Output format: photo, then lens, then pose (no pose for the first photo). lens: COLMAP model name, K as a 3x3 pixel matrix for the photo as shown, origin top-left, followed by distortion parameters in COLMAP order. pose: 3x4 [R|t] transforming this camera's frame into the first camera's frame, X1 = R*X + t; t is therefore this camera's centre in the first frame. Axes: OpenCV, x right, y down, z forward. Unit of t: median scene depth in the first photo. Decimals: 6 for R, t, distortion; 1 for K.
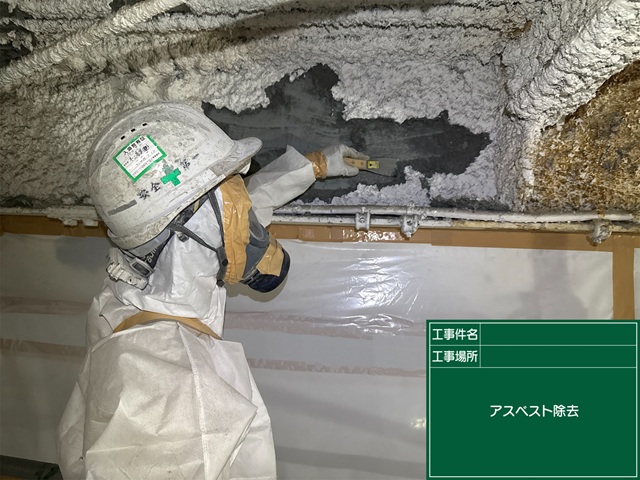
lens RADIAL K [[459.4, 0, 321.4], [0, 459.4, 244.6], [0, 0, 1]] dist [0.011367, -0.045464]
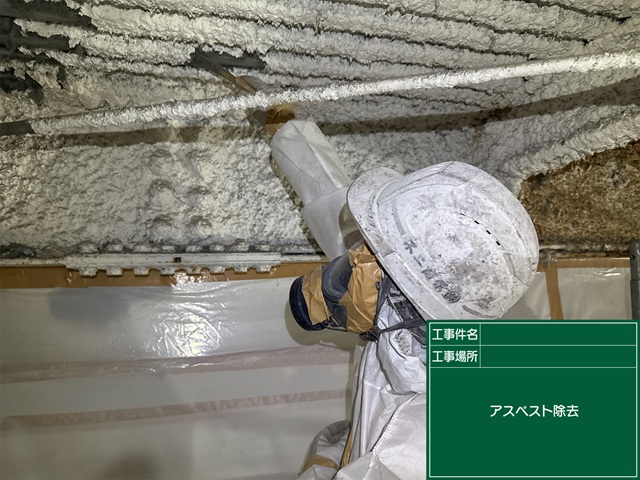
lens RADIAL K [[459.4, 0, 323.2], [0, 459.4, 236.6], [0, 0, 1]] dist [0.011367, -0.045464]
pose [[0.923001, -0.026519, 0.383883, -0.471239], [0.055414, 0.996384, -0.064405, -0.035222], [-0.380786, 0.080718, 0.921133, -0.012823]]
